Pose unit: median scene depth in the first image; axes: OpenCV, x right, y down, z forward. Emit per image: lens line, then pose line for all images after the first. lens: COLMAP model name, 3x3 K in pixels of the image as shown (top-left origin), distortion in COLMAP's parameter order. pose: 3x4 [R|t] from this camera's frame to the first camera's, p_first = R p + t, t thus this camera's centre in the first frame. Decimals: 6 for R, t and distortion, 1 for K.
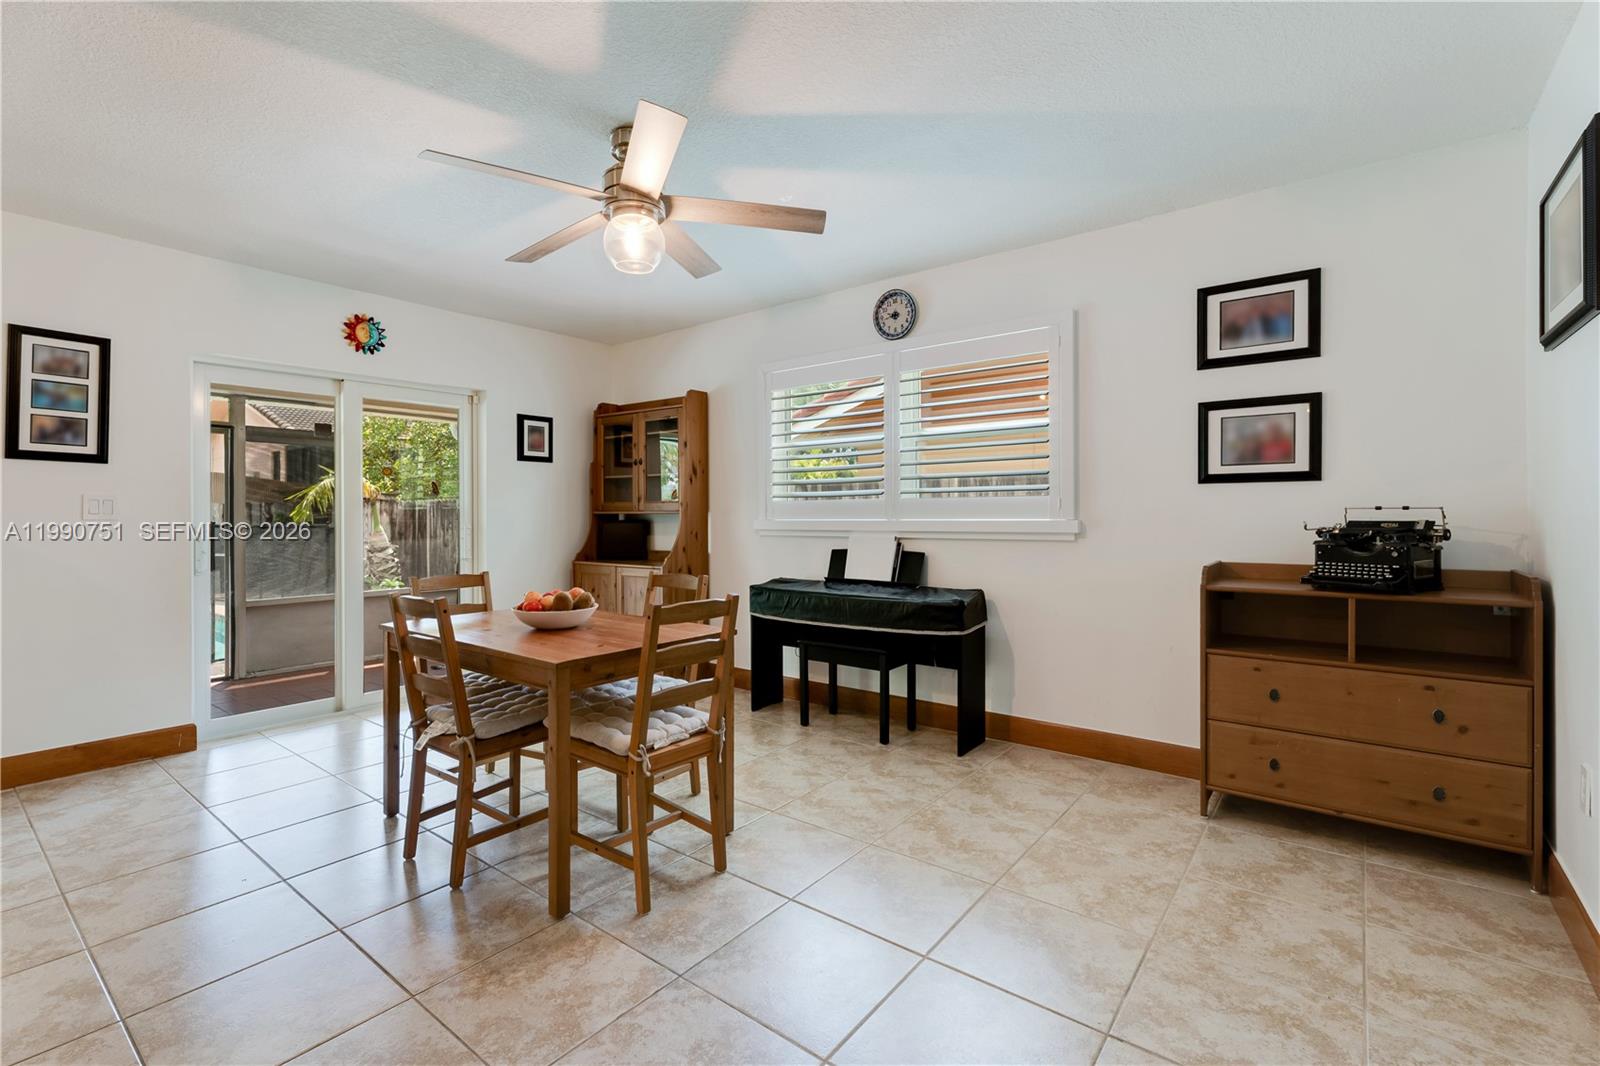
lens RADIAL K [[708.5, 0, 800.2], [0, 708.5, 525.7], [0, 0, 1]] dist [-0.000914, -0.000931]
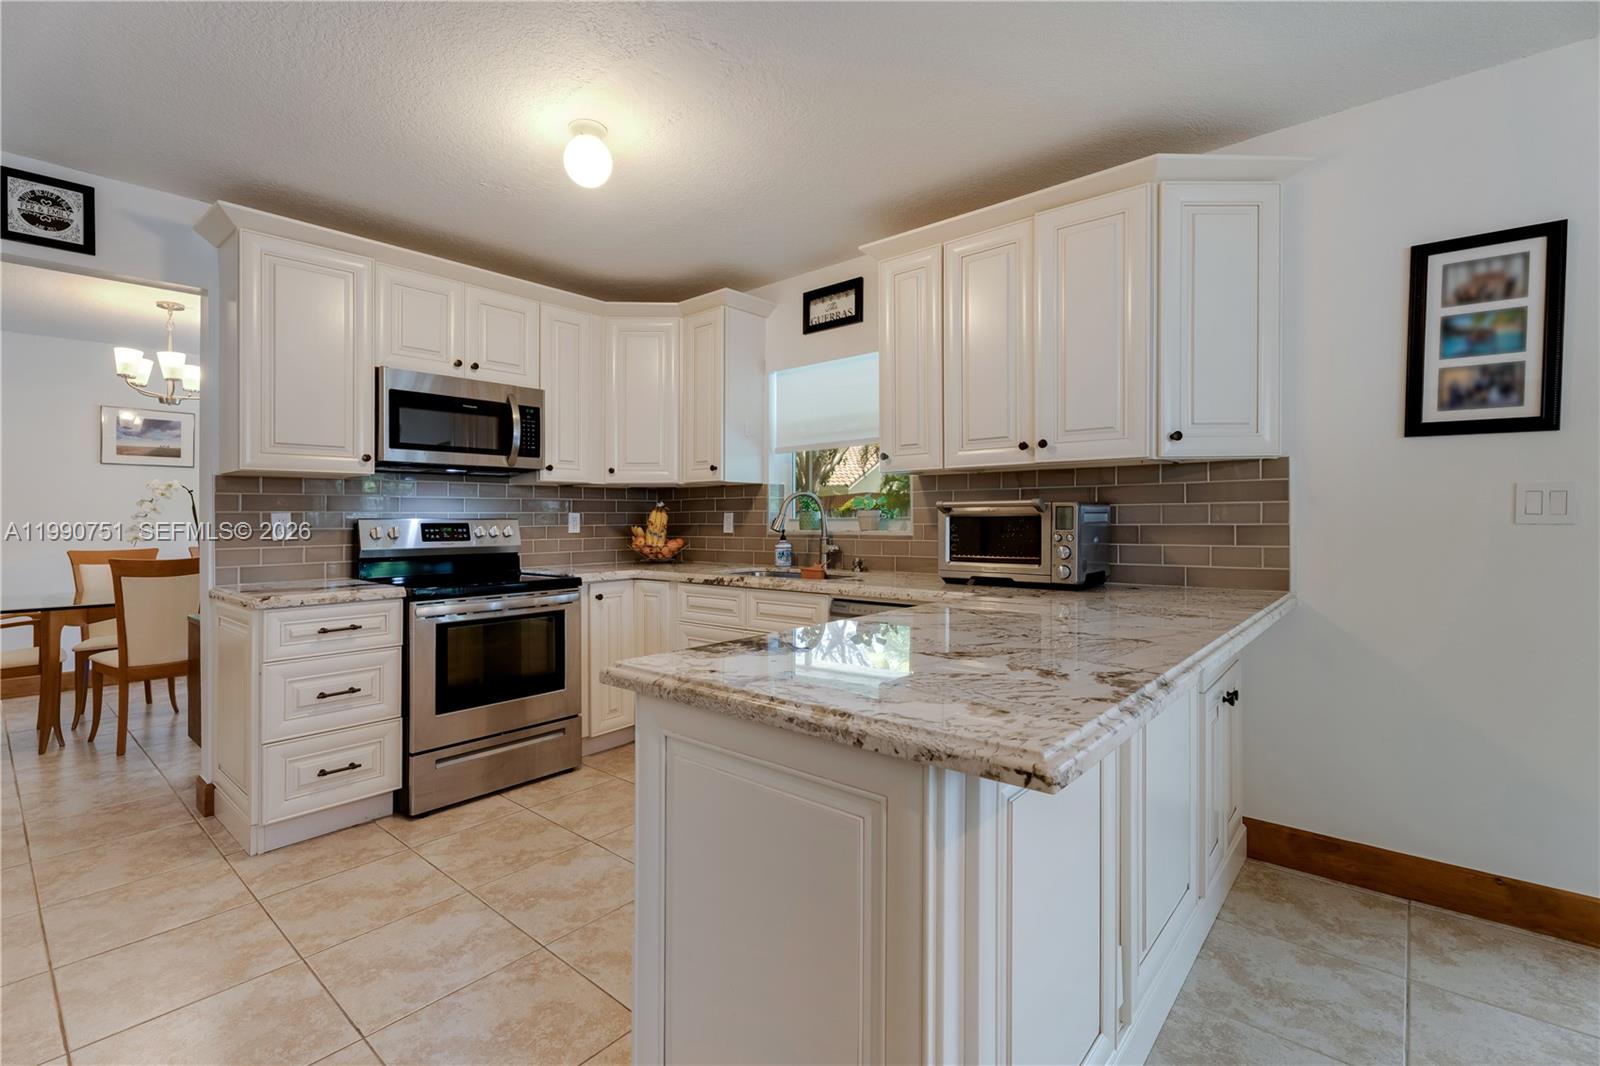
lens RADIAL K [[708.5, 0, 788.5], [0, 708.5, 516.7], [0, 0, 1]] dist [-0.000914, -0.000931]
pose [[-0.057573, 0.006615, -0.998319, -0.307683], [-0.008960, 0.999934, 0.007143, -0.011827], [0.998301, 0.009356, -0.057510, 0.343796]]
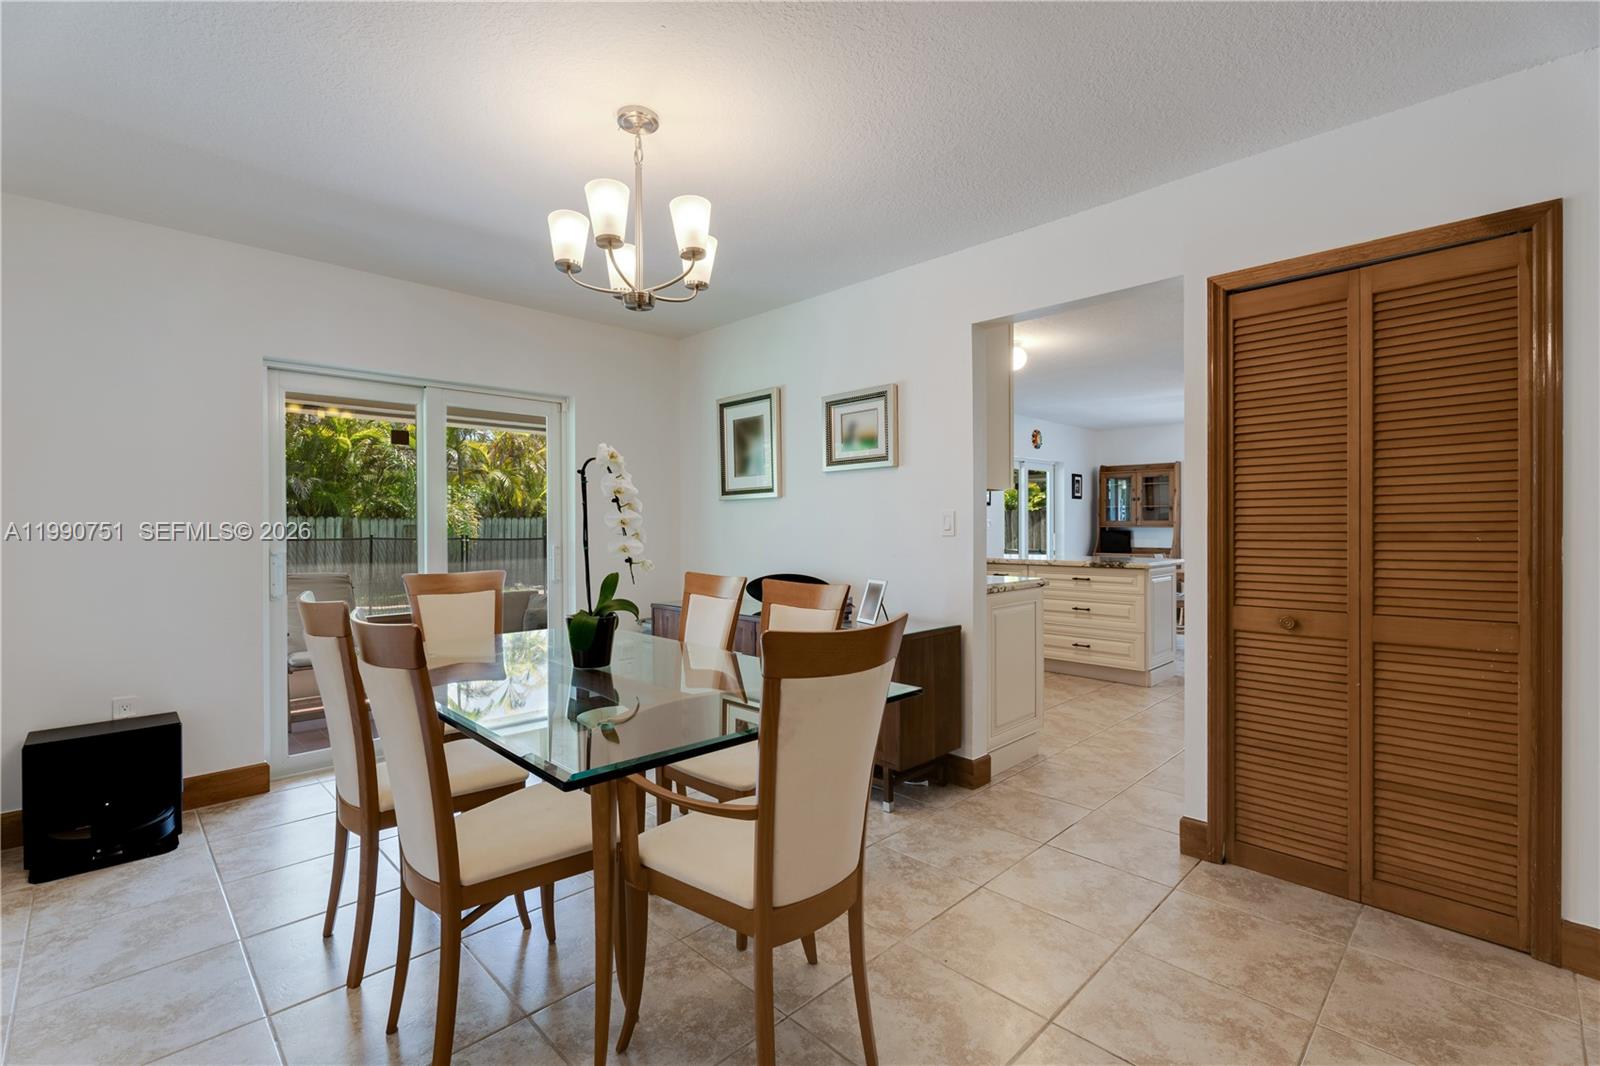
lens RADIAL K [[708.5, 0, 789.0], [0, 708.5, 518.1], [0, 0, 1]] dist [-0.000914, -0.000931]
pose [[0.991464, 0.004902, -0.130290, -1.188805], [-0.008143, 0.999670, -0.024355, 0.014607], [0.130127, 0.025208, 0.991177, -1.259883]]
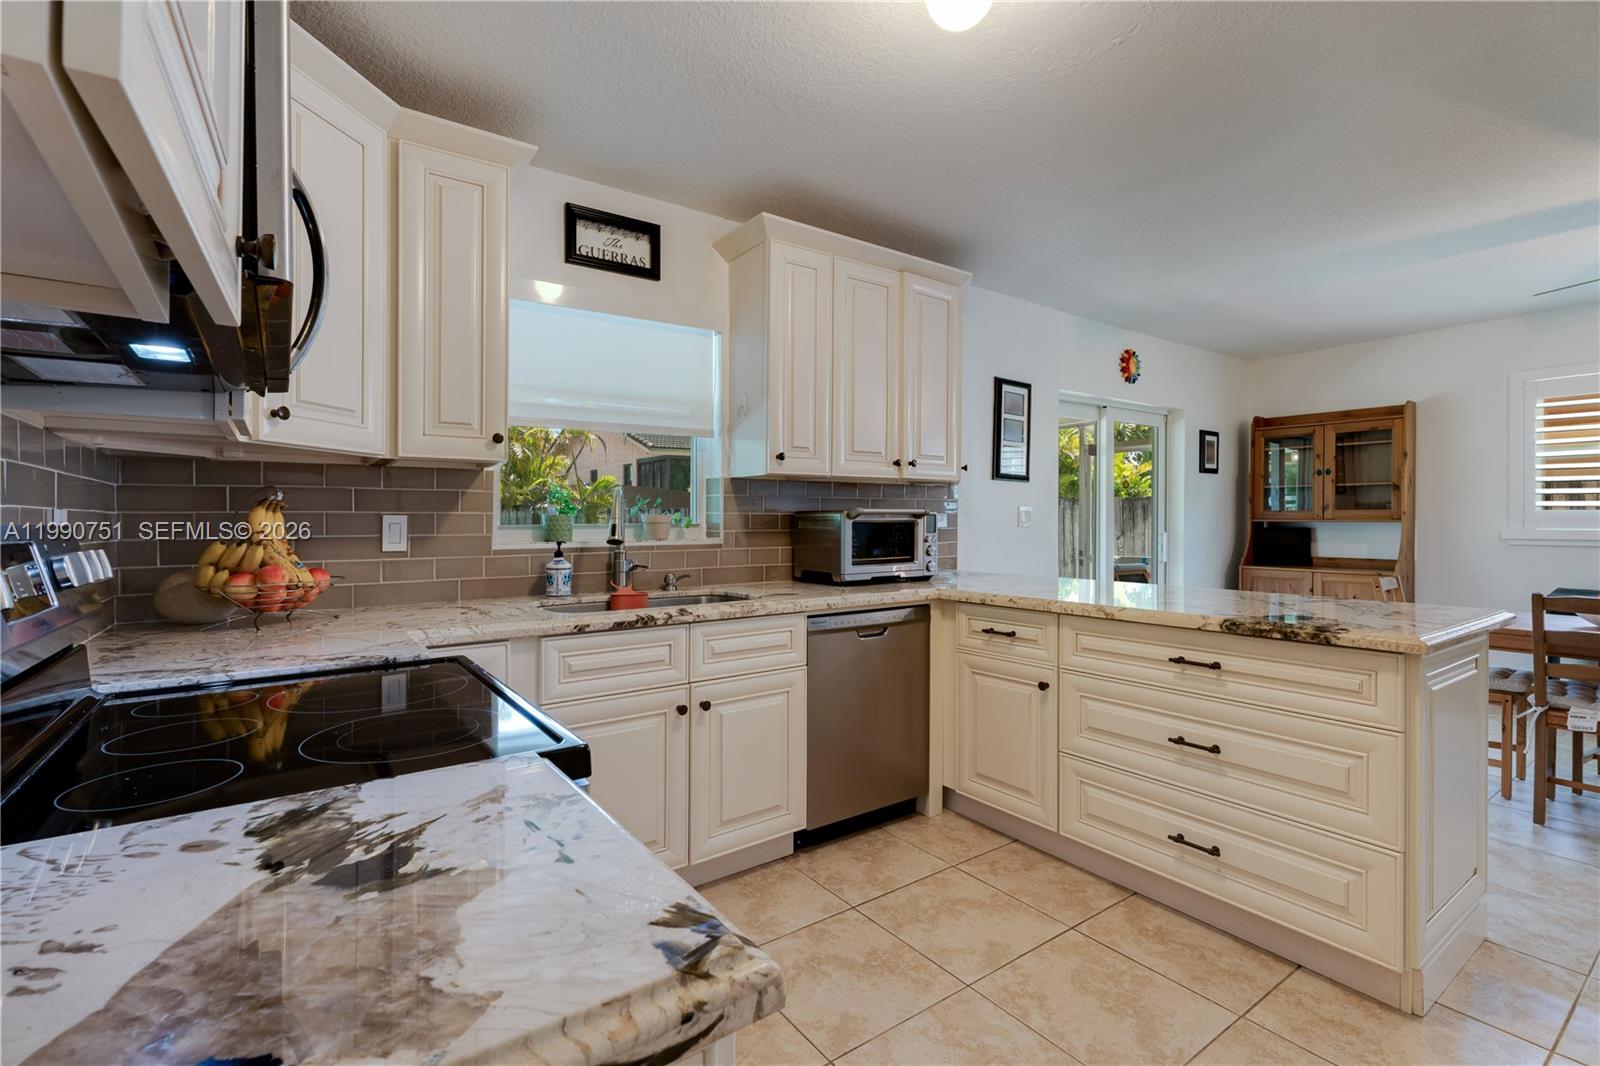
lens RADIAL K [[708.5, 0, 774.2], [0, 708.5, 533.9], [0, 0, 1]] dist [-0.000914, -0.000931]
pose [[0.952113, 0.007471, -0.305656, -0.912329], [-0.006670, 0.999971, 0.003667, 0.002572], [0.305674, -0.001452, 0.952135, -0.311276]]
